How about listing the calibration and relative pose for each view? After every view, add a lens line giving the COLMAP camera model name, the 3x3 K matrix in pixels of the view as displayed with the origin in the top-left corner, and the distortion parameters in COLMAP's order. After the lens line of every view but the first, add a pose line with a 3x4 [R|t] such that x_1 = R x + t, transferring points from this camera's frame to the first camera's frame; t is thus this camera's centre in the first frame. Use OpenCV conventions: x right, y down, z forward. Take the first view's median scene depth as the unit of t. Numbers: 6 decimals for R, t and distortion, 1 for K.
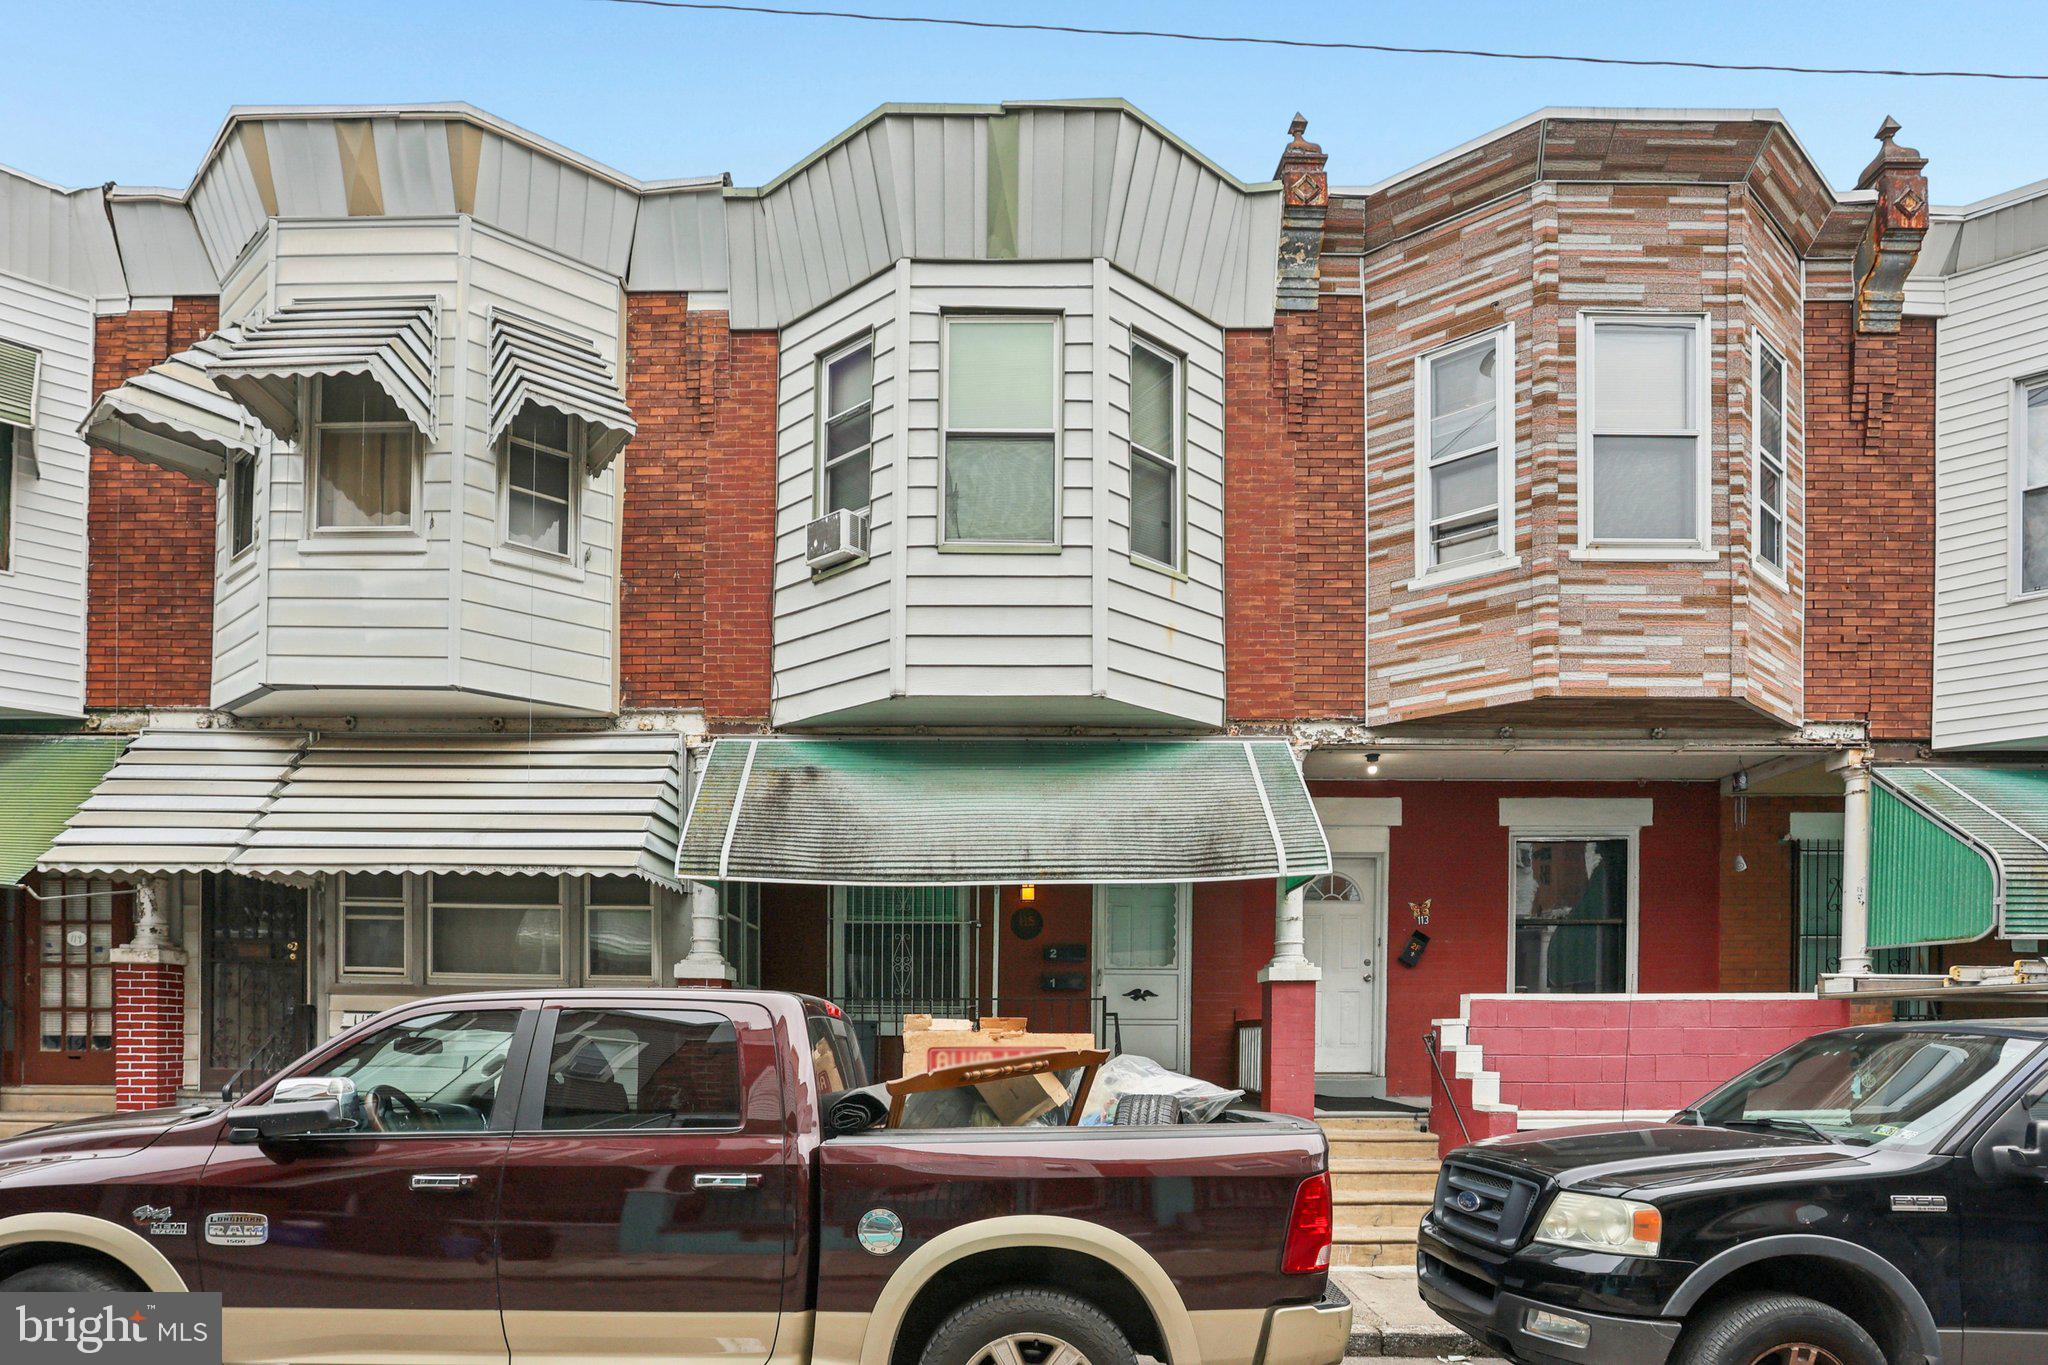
lens RADIAL K [[1103.0, 0, 1033.1], [0, 1103.0, 793.6], [0, 0, 1]] dist [-0.078255, 0.034450]
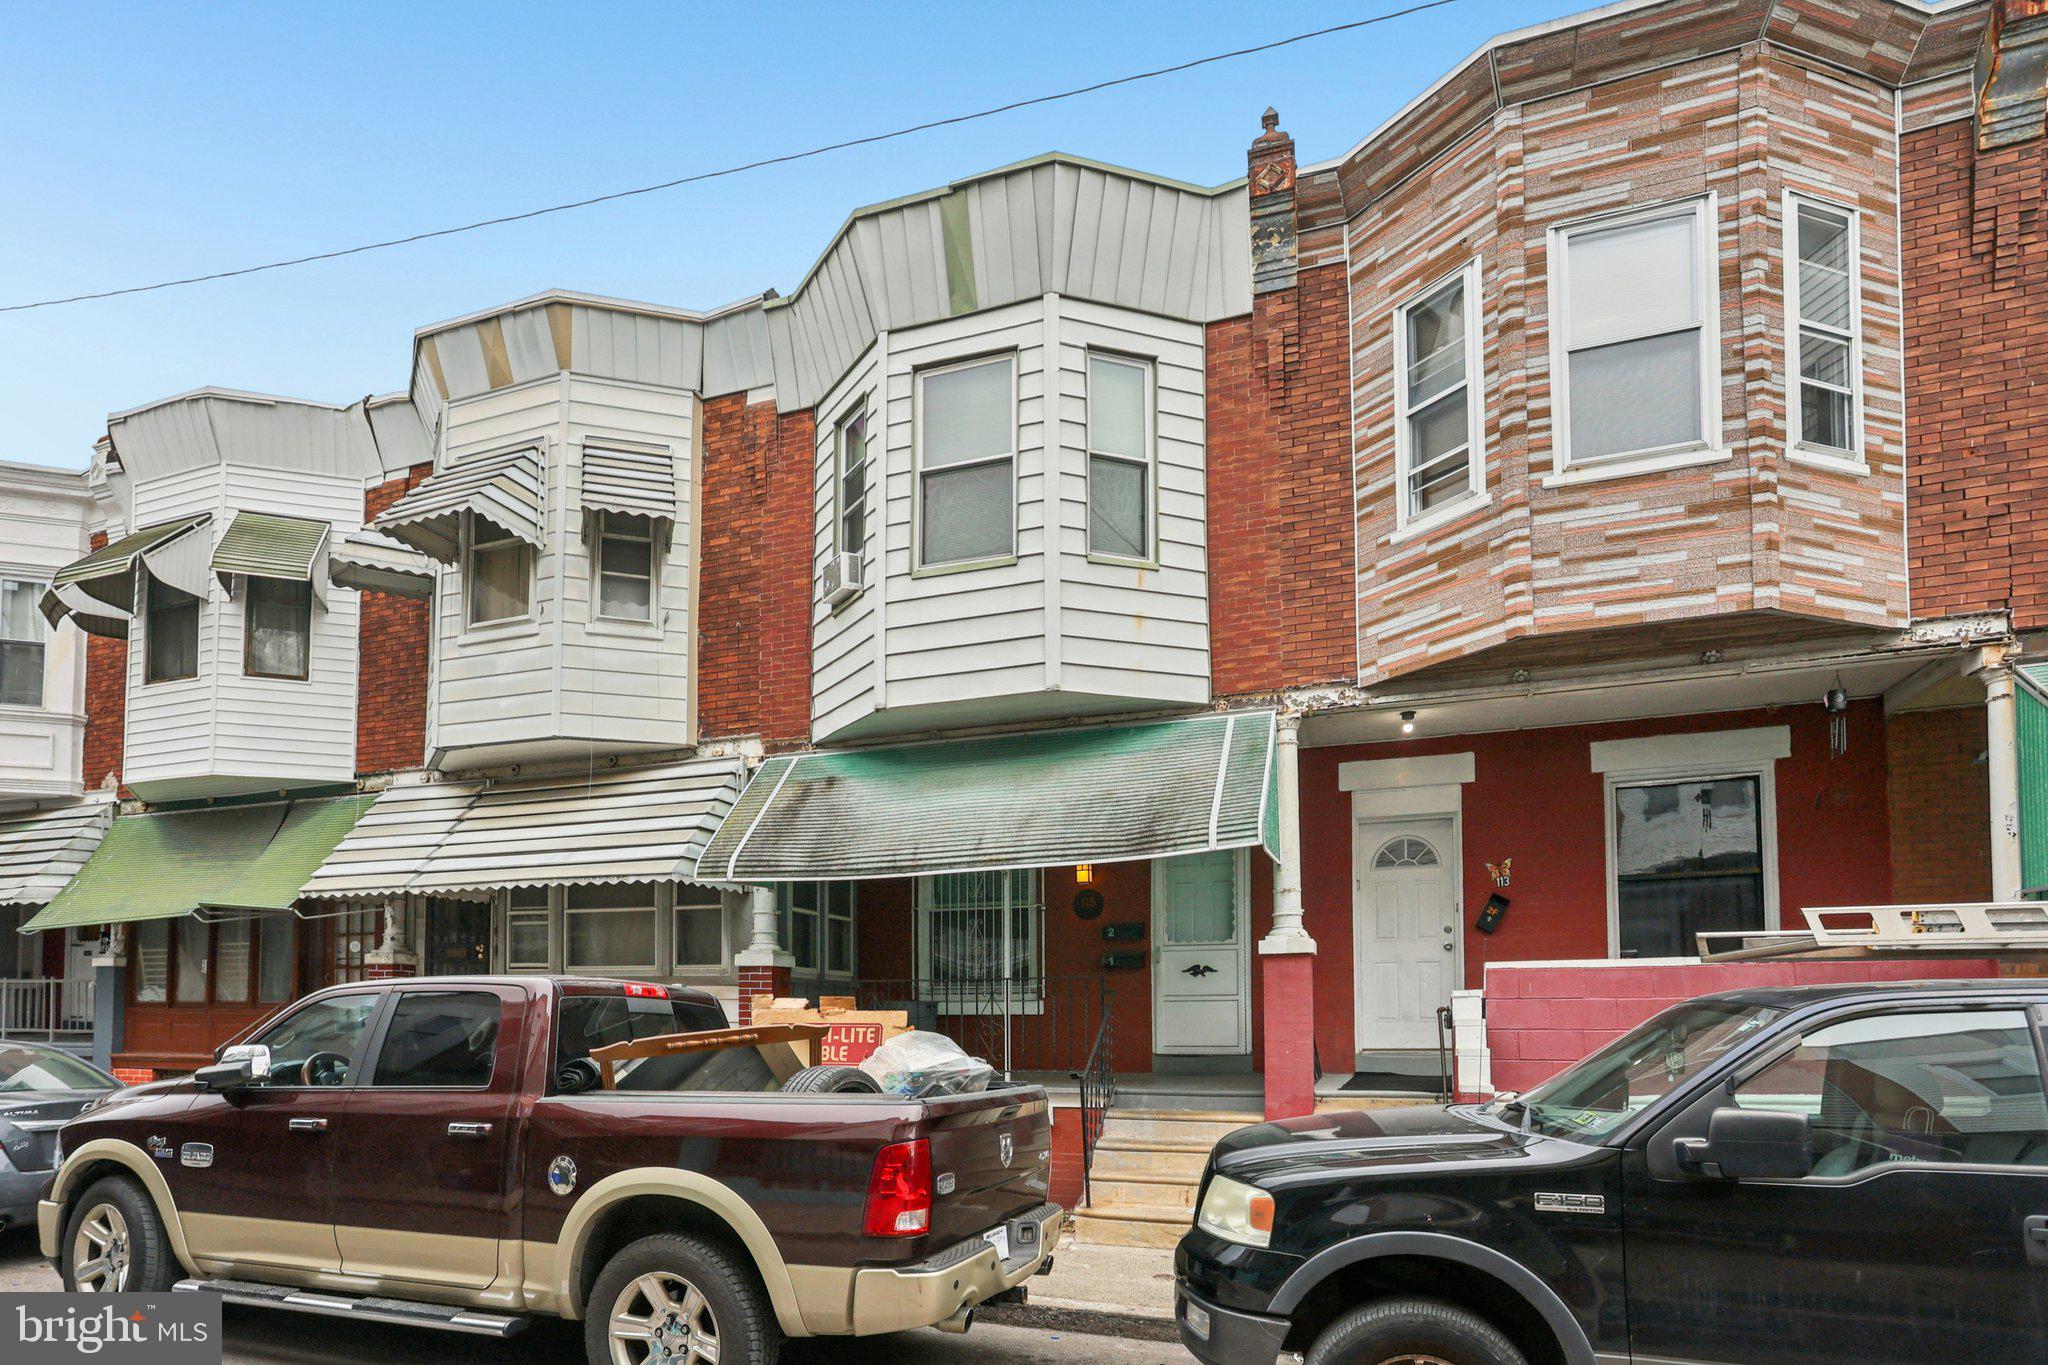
lens RADIAL K [[1054.0, 0, 1016.4], [0, 1054.0, 660.5], [0, 0, 1]] dist [-0.069510, 0.045536]
pose [[0.942972, -0.115649, -0.312135, 0.311136], [0.081038, 0.989252, -0.121709, 0.004224], [0.322856, 0.089473, 0.942209, 0.016628]]
